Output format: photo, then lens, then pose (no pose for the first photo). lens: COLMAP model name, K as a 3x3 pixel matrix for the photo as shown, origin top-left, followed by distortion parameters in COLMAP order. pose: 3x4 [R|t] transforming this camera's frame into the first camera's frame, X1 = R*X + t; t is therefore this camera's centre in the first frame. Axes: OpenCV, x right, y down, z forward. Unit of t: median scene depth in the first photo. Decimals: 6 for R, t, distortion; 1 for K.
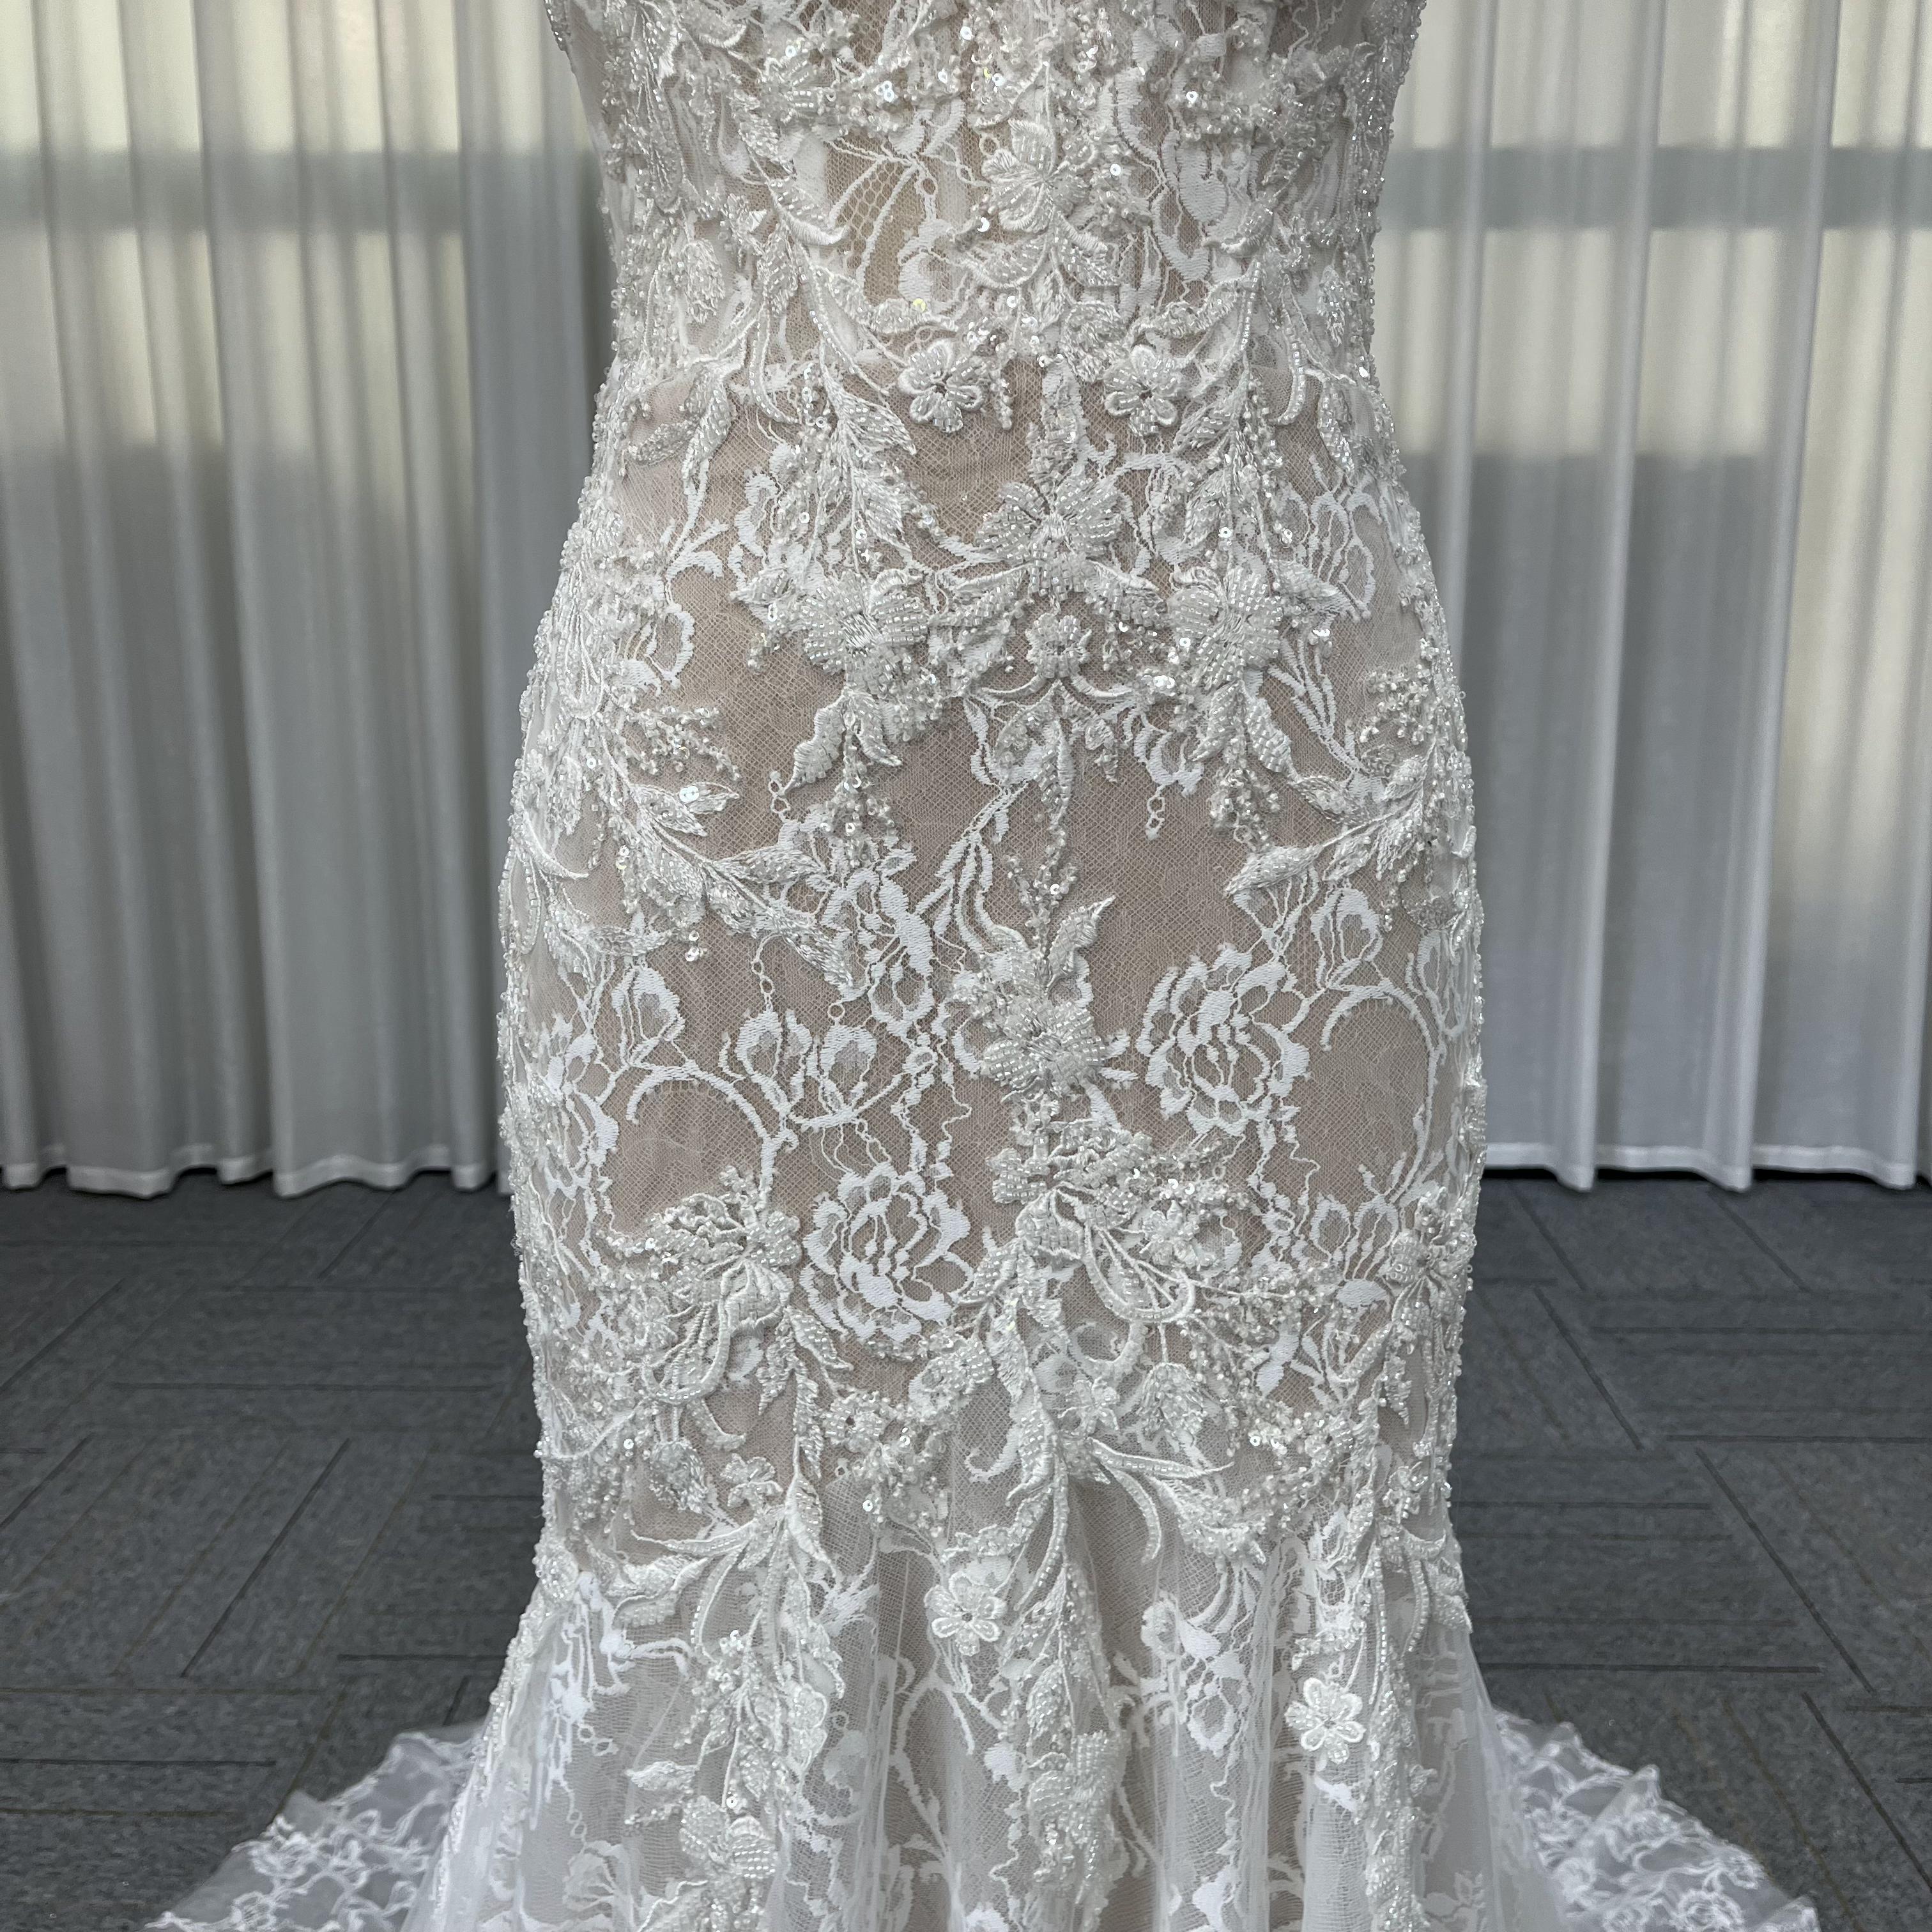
lens RADIAL K [[1963.7, 0, 982.3], [0, 1963.7, 941.5], [0, 0, 1]] dist [0.125961, -0.364992]
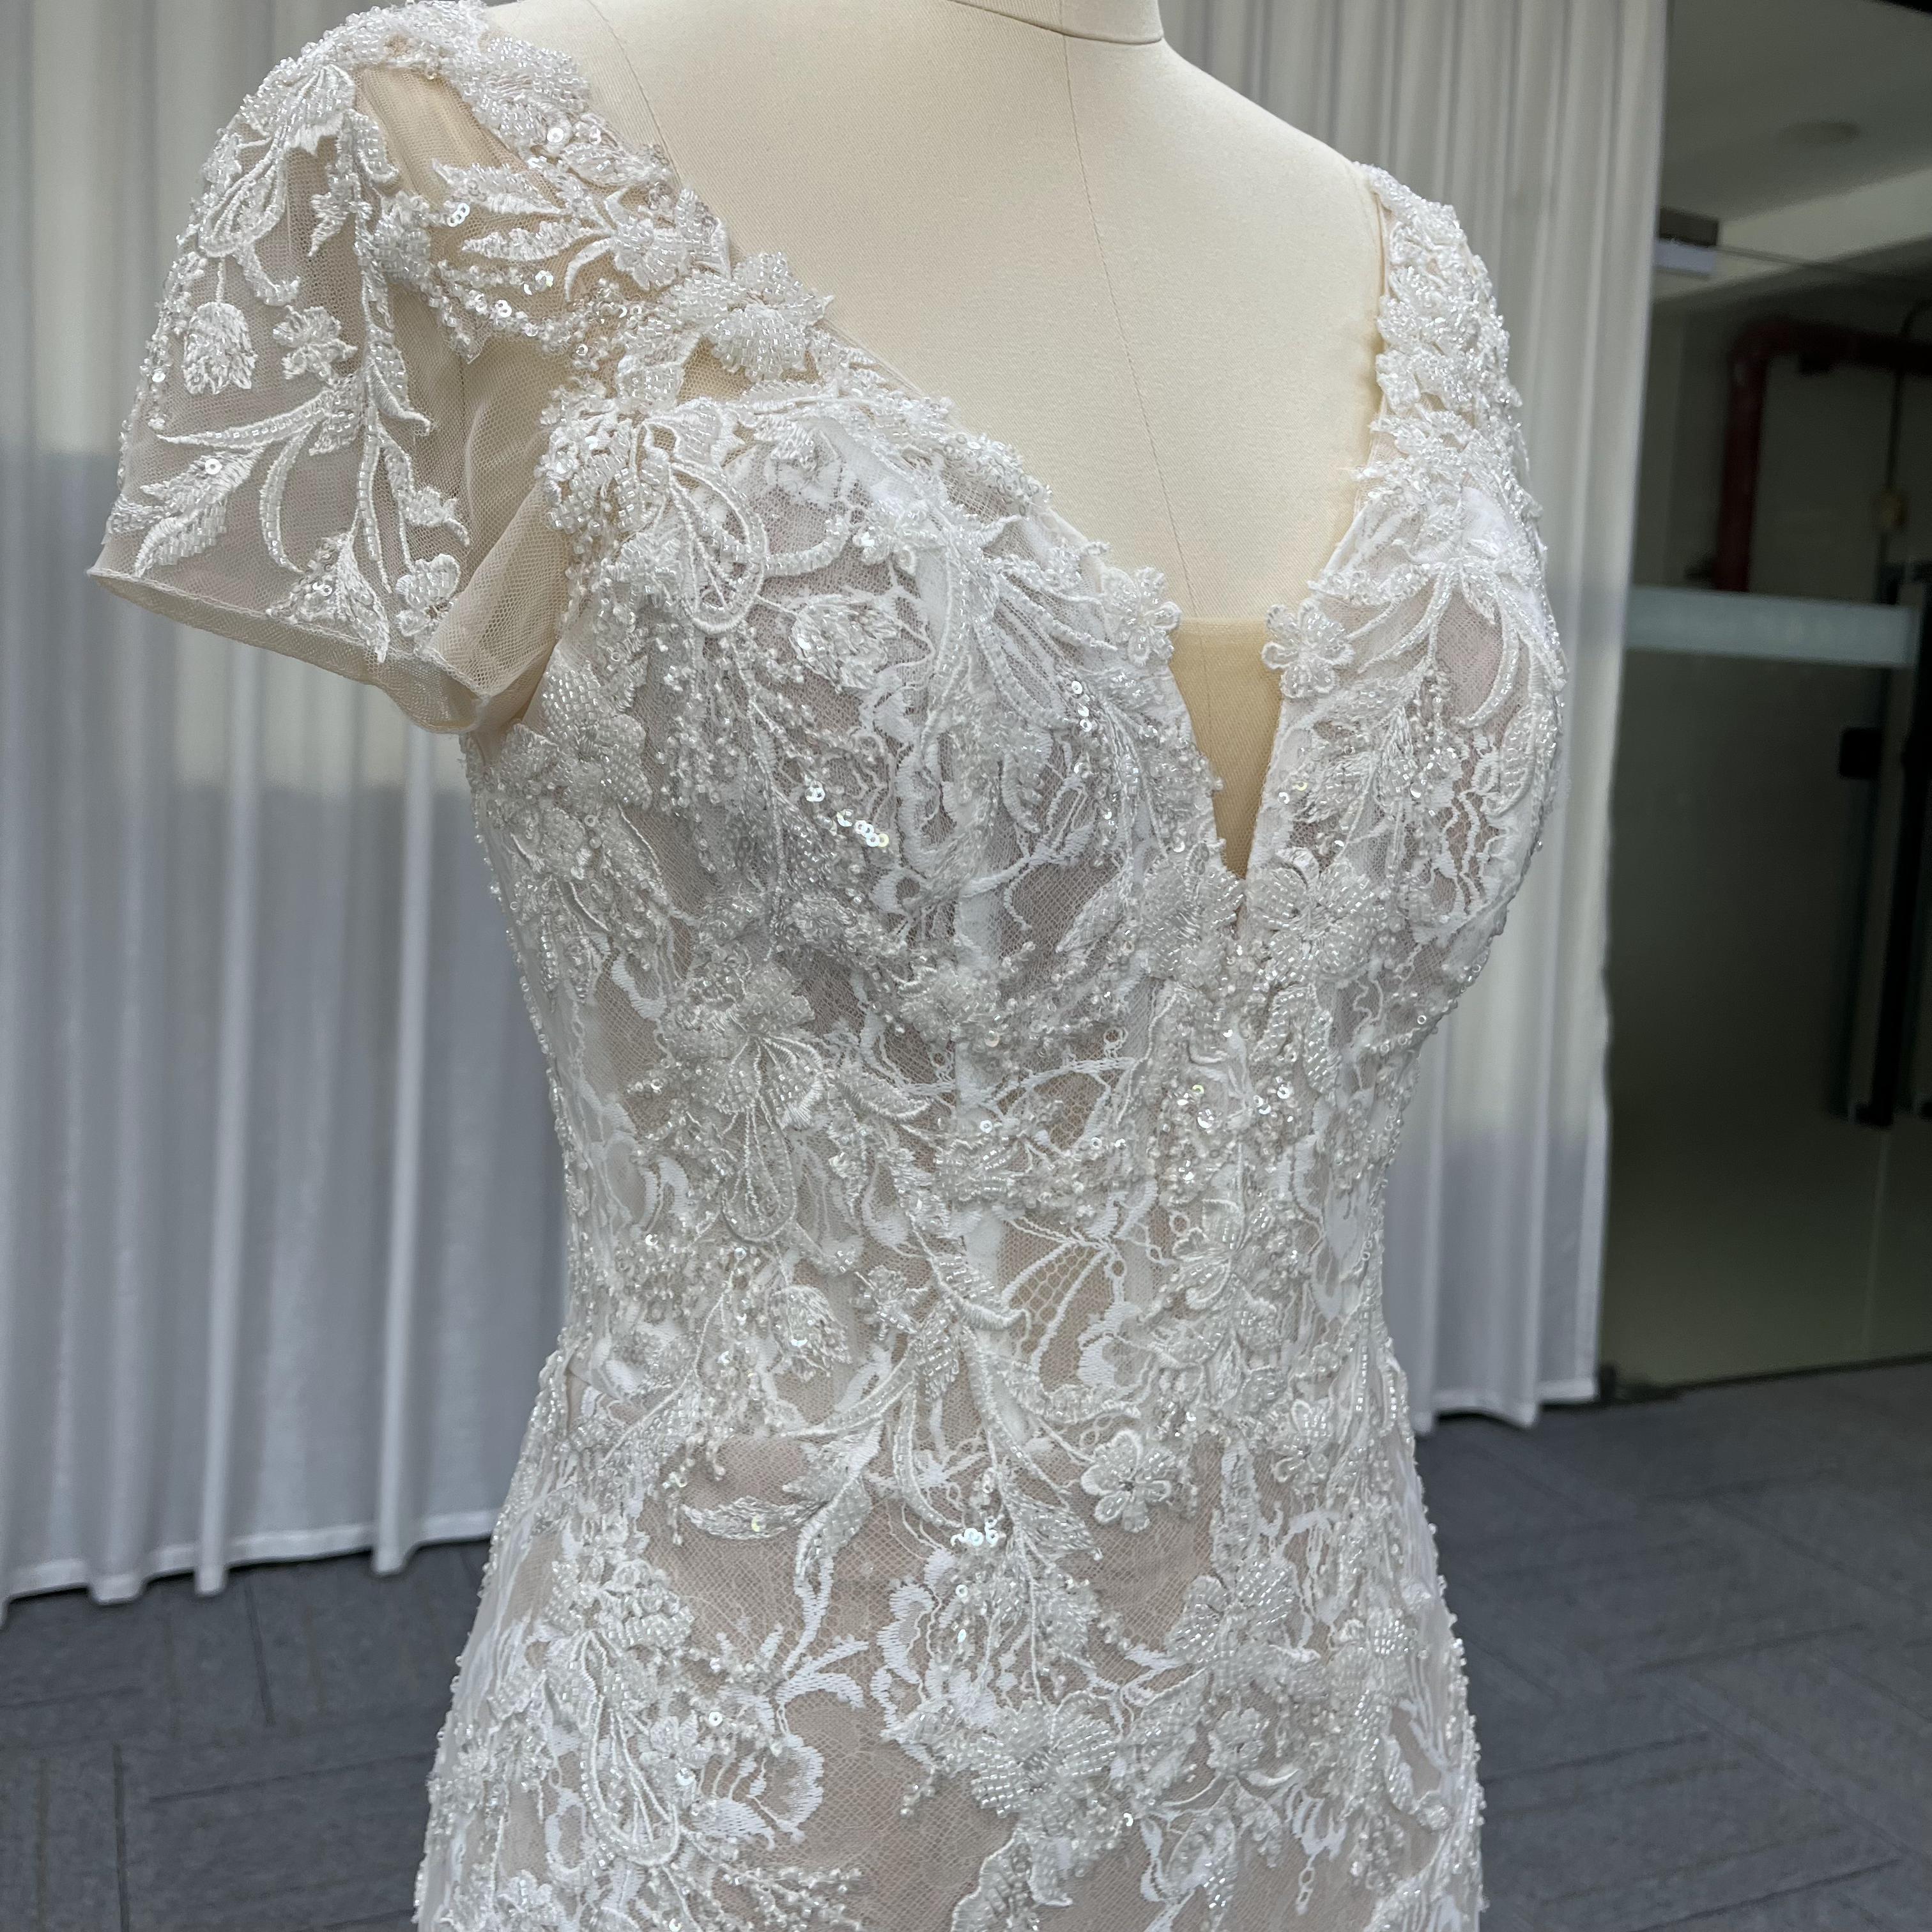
lens RADIAL K [[1983.4, 0, 949.8], [0, 1983.4, 948.1], [0, 0, 1]] dist [0.026120, -0.010927]
pose [[0.911012, -0.008457, 0.412294, -0.425091], [0.046444, 0.995533, -0.082201, -0.416421], [-0.409757, 0.094035, 0.907335, 0.187149]]
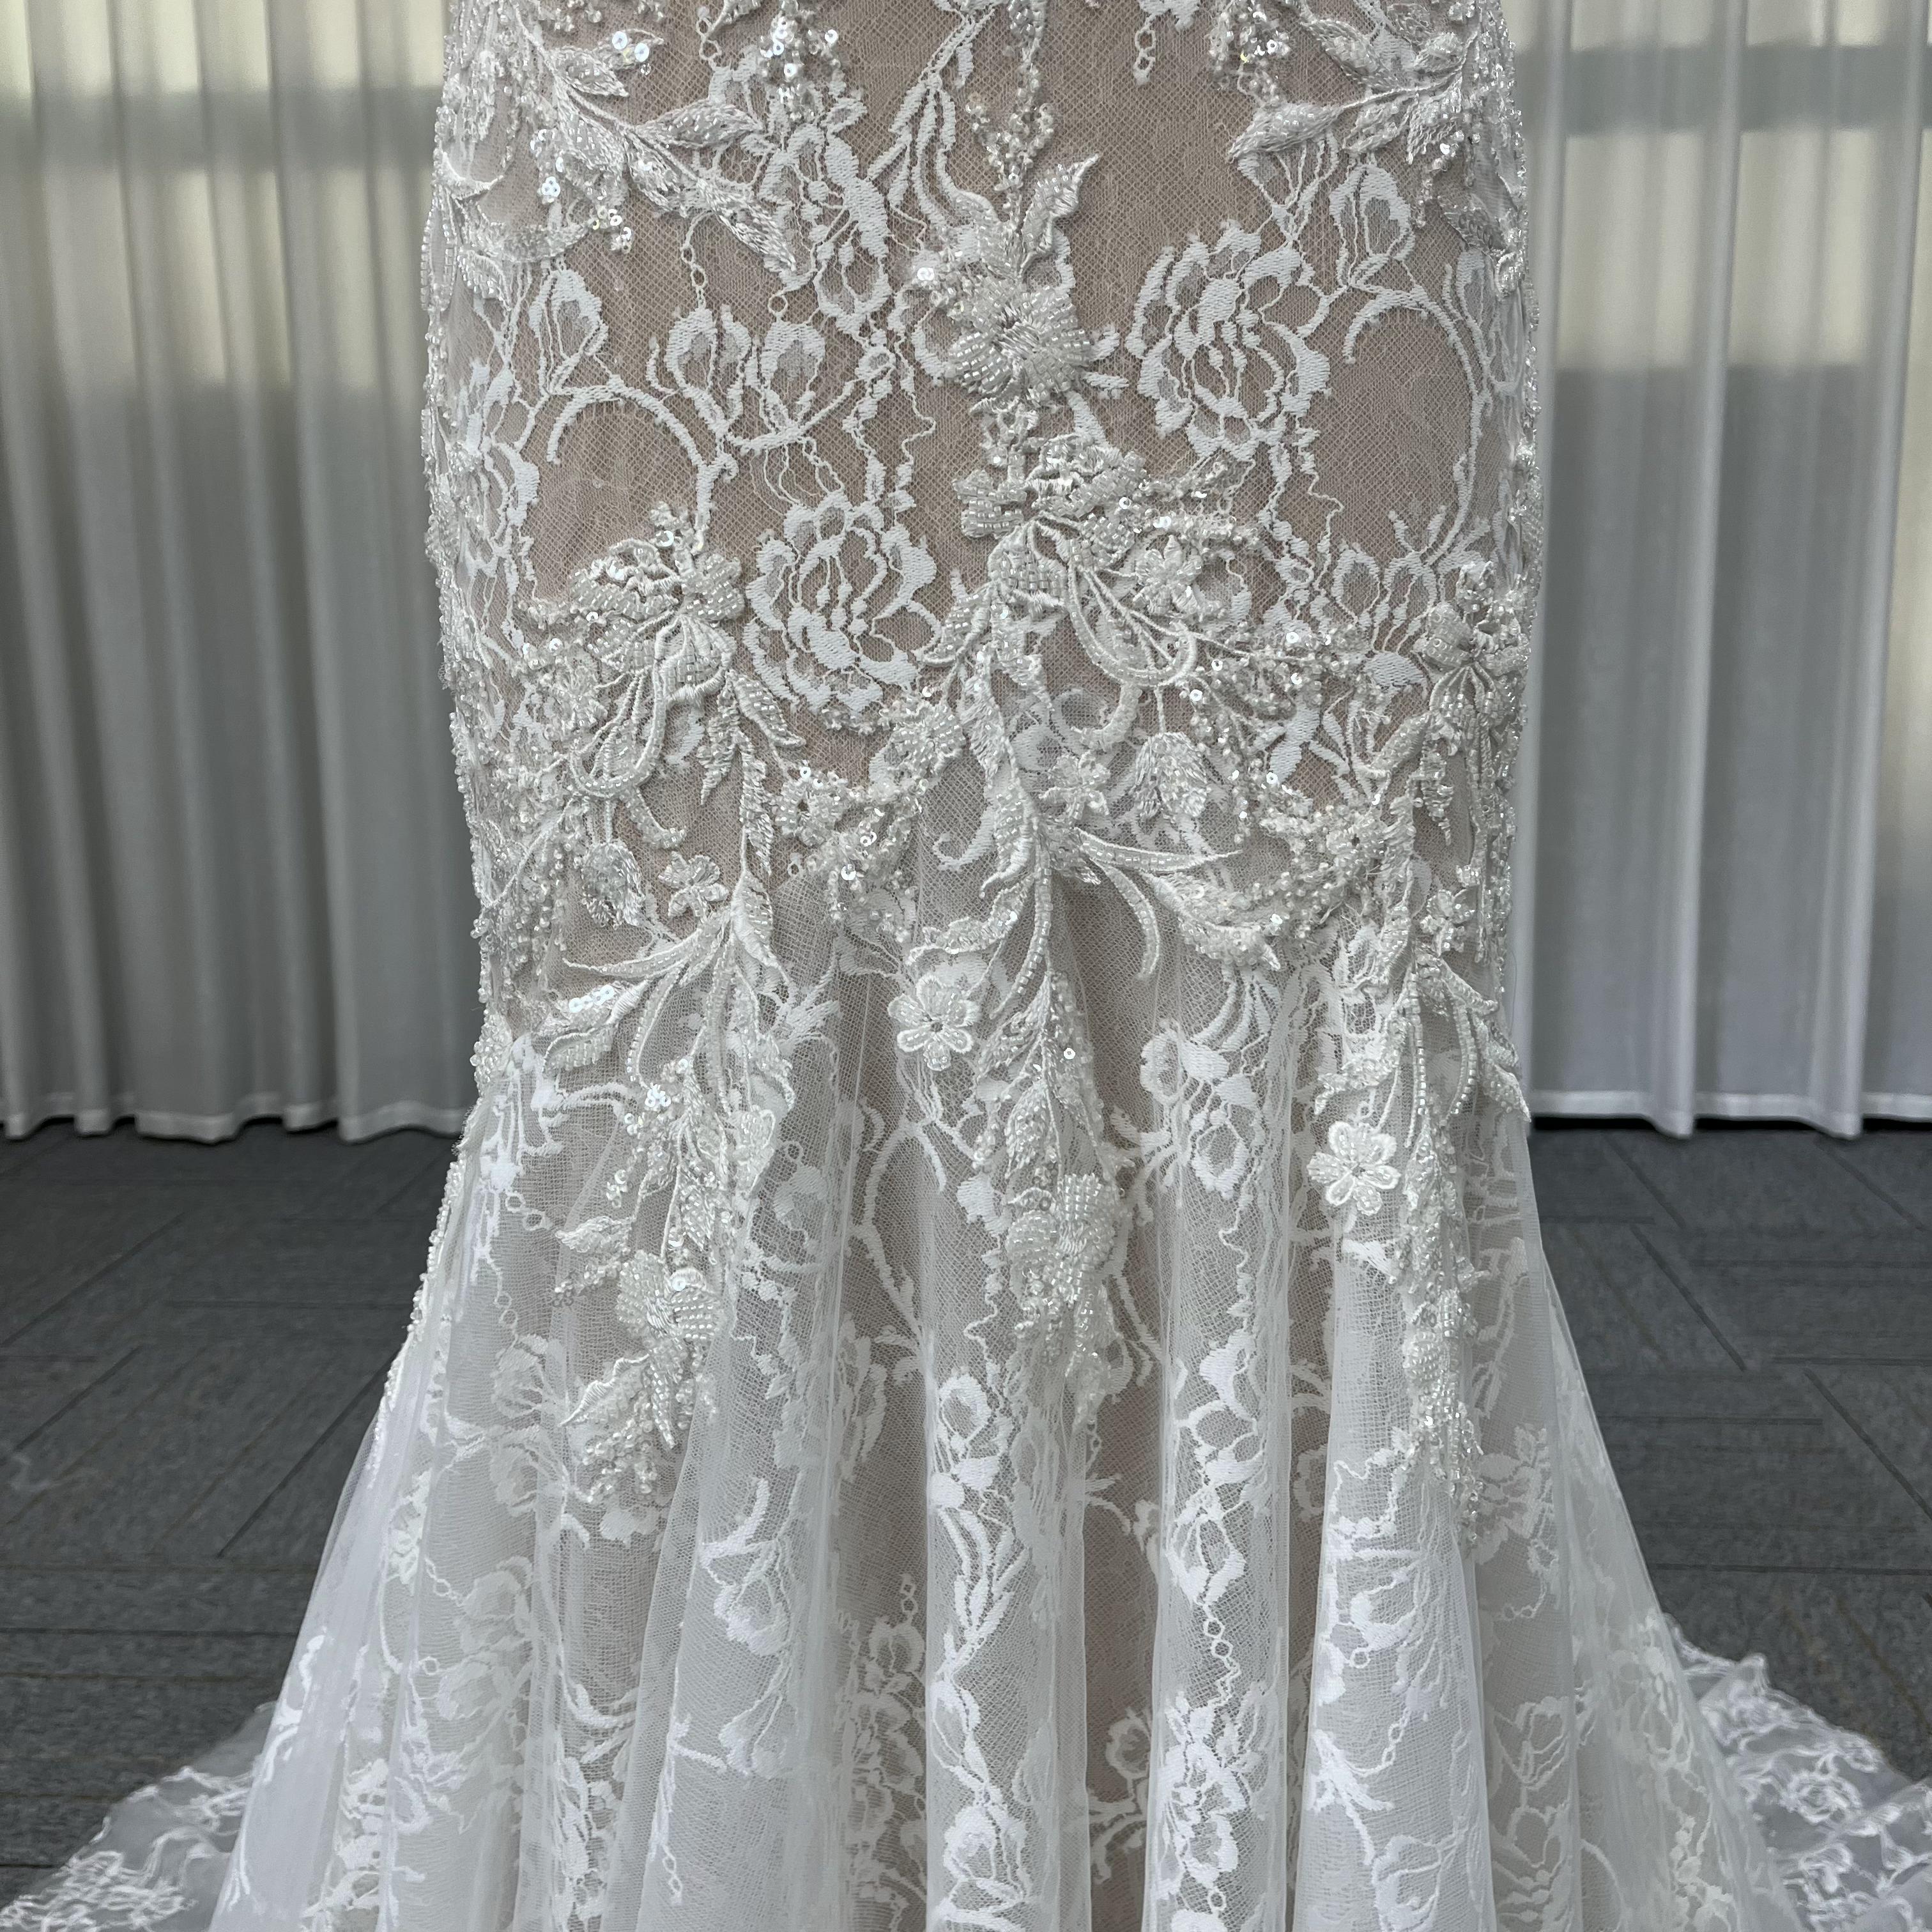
lens RADIAL K [[1969.2, 0, 974.3], [0, 1969.2, 952.5], [0, 0, 1]] dist [0.074597, -0.156172]
pose [[0.998775, -0.003743, -0.049348, 0.053739], [0.002430, 0.999642, -0.026635, 0.341784], [0.049430, 0.026483, 0.998426, 0.137713]]
